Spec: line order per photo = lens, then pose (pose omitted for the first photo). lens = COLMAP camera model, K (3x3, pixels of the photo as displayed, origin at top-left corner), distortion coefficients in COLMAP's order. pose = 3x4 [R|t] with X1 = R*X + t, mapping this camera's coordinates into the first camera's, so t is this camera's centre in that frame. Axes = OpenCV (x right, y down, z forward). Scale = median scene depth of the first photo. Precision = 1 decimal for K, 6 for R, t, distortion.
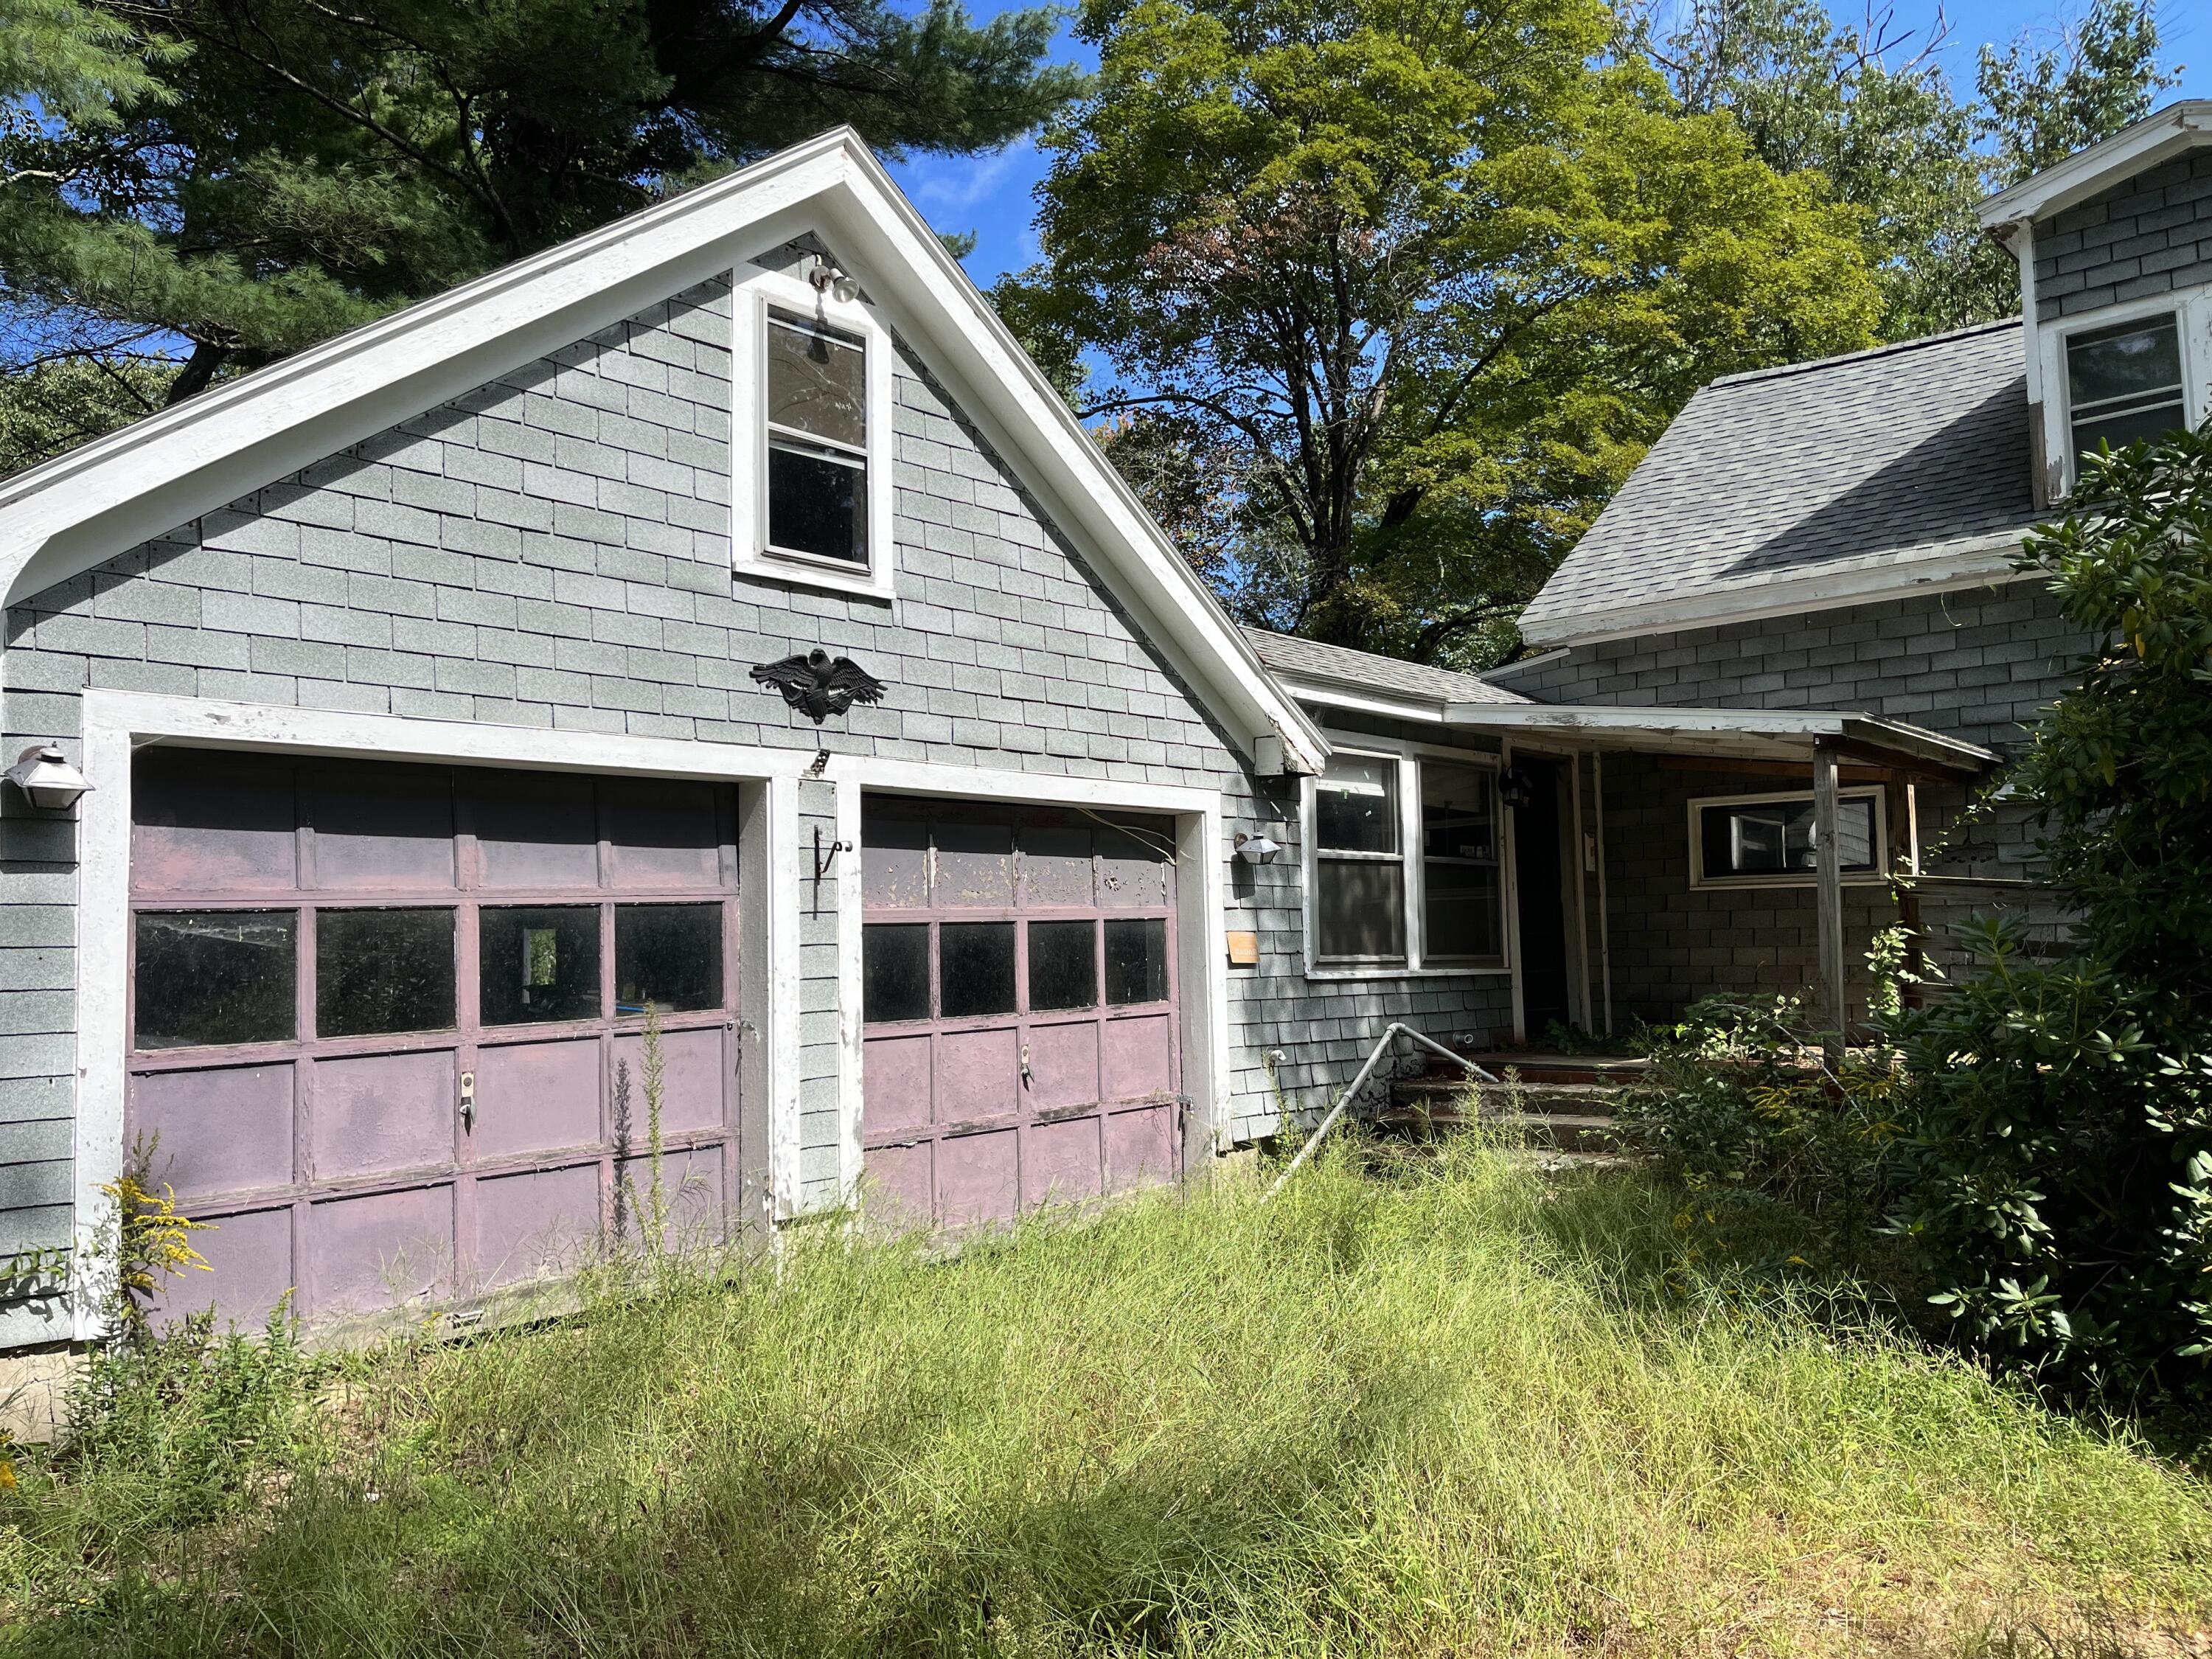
lens RADIAL K [[1691.3, 0, 1094.6], [0, 1691.3, 816.8], [0, 0, 1]] dist [0.029272, -0.015638]
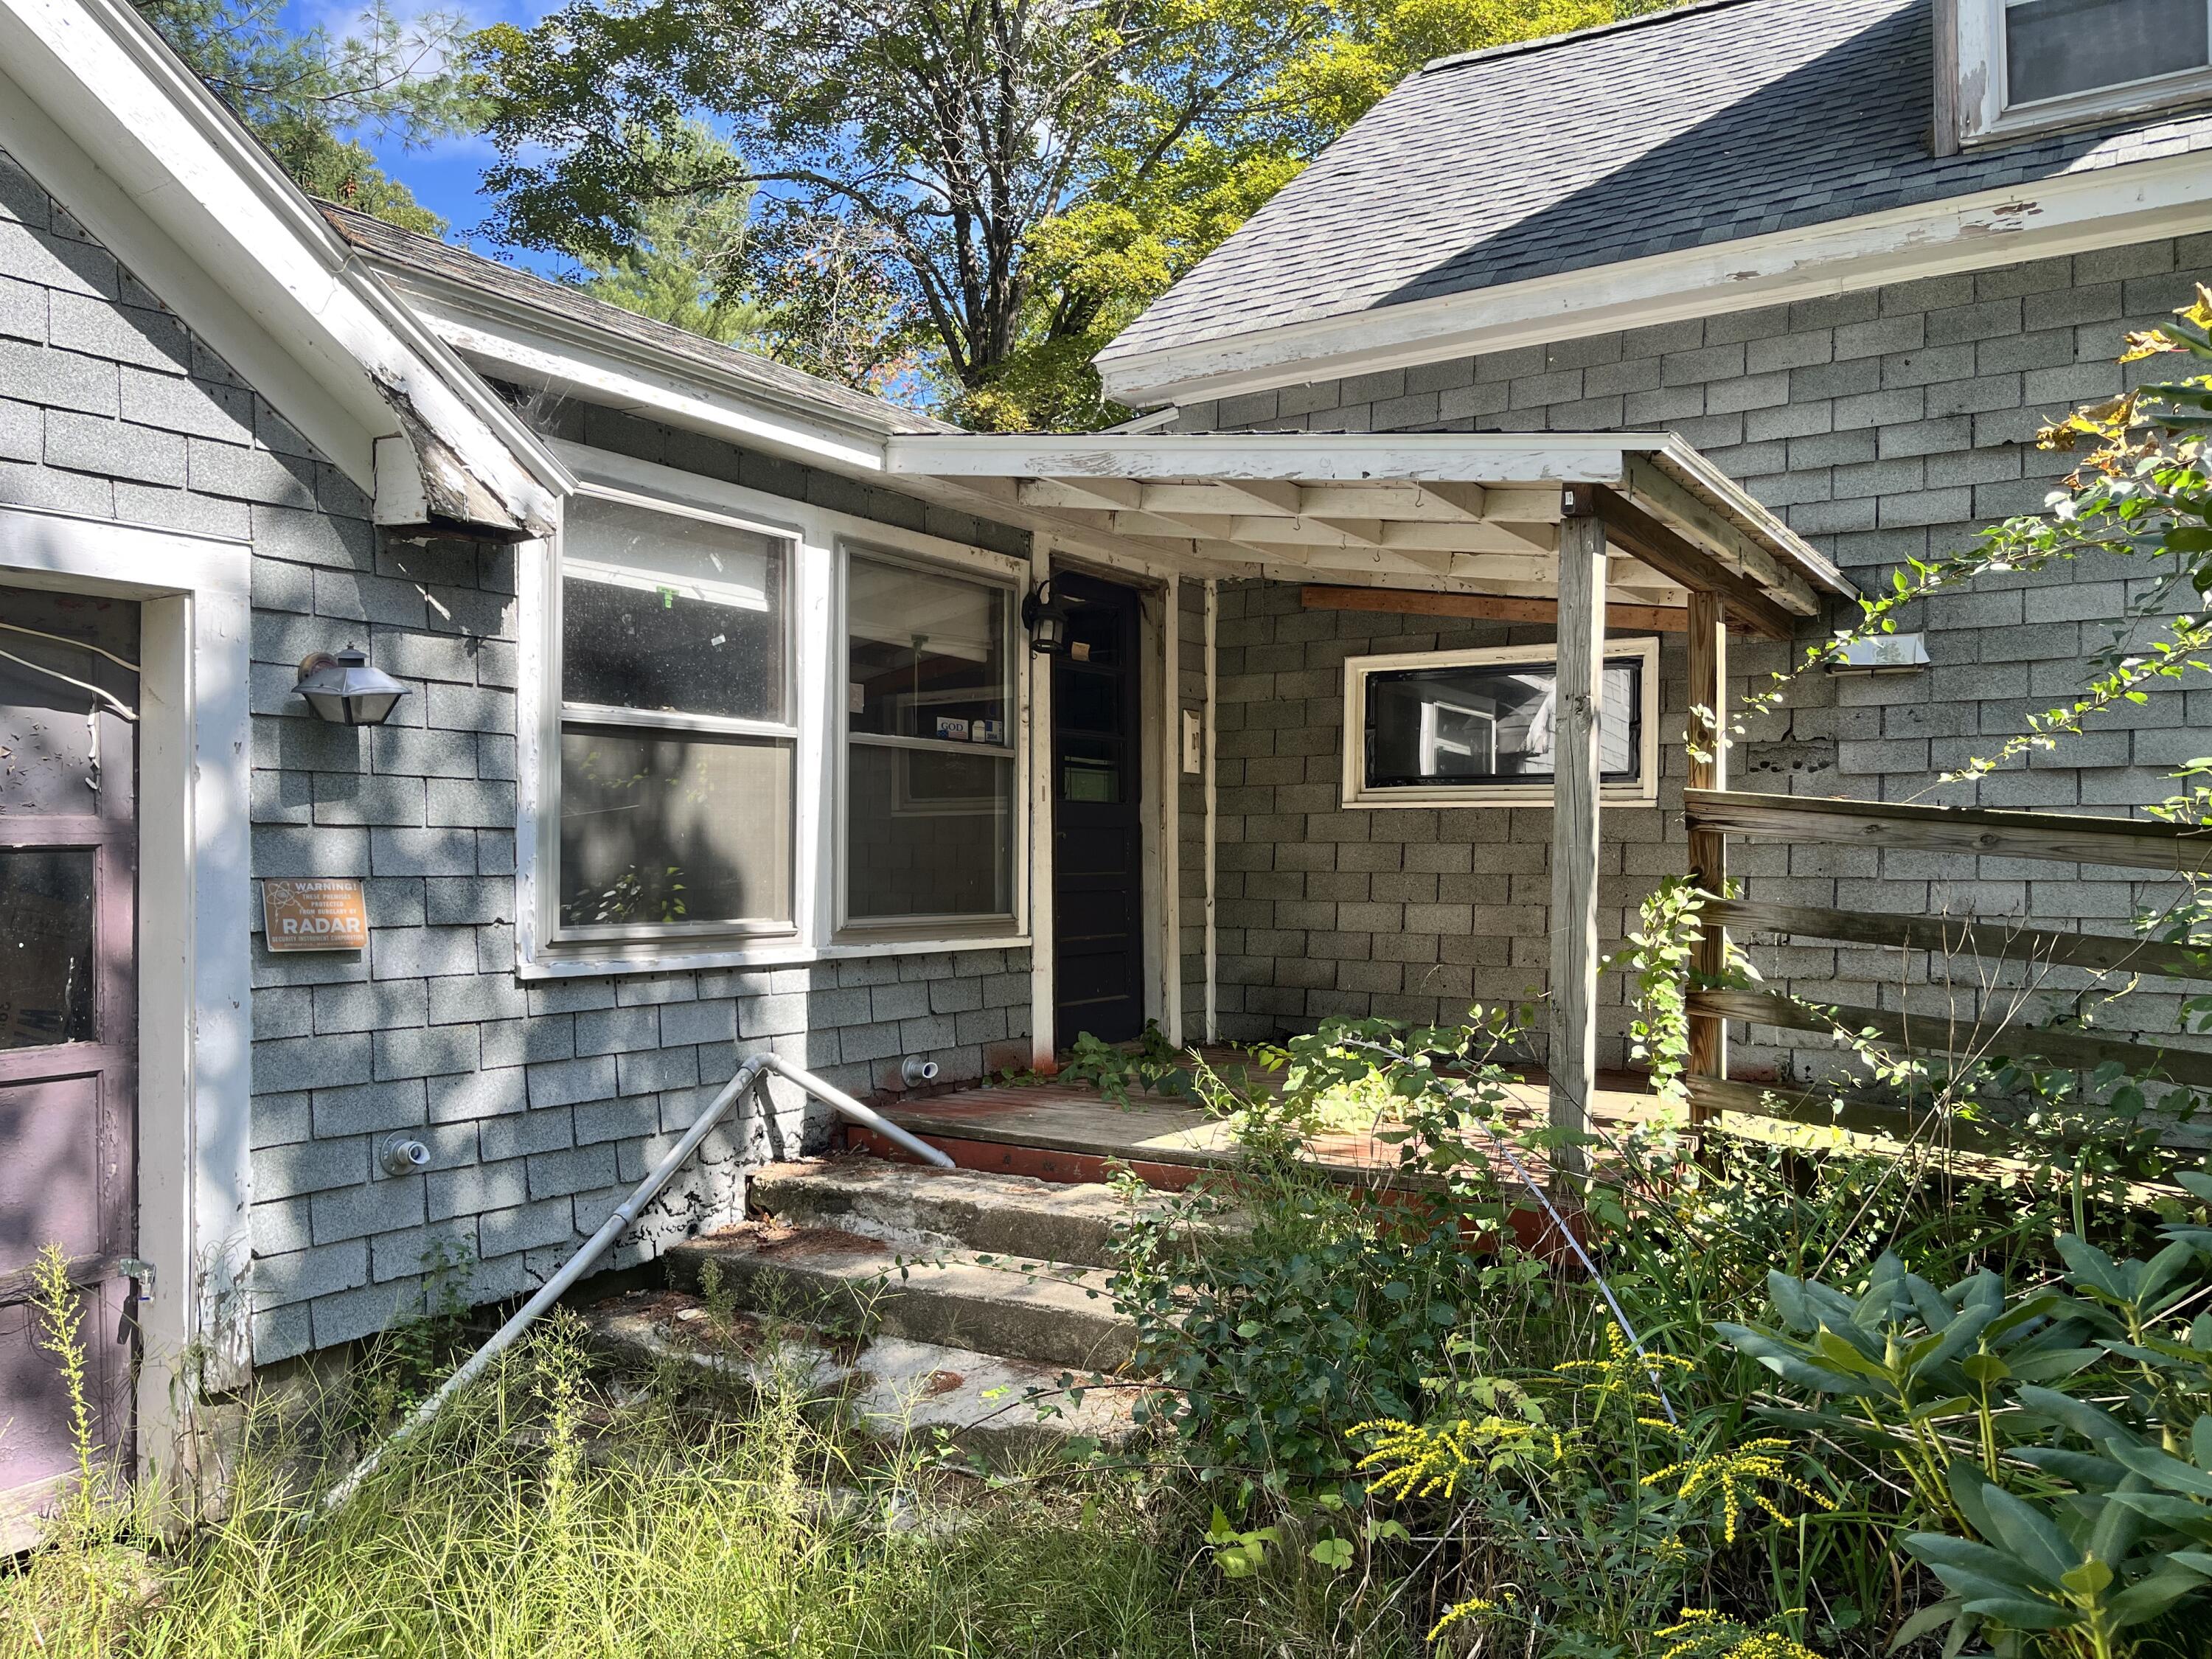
lens RADIAL K [[1691.3, 0, 1108.2], [0, 1691.3, 843.5], [0, 0, 1]] dist [0.029272, -0.015638]
pose [[0.986752, 0.021048, 0.160866, 0.184633], [-0.032179, 0.997240, 0.066907, 0.019579], [-0.159014, -0.071197, 0.984706, 0.449841]]
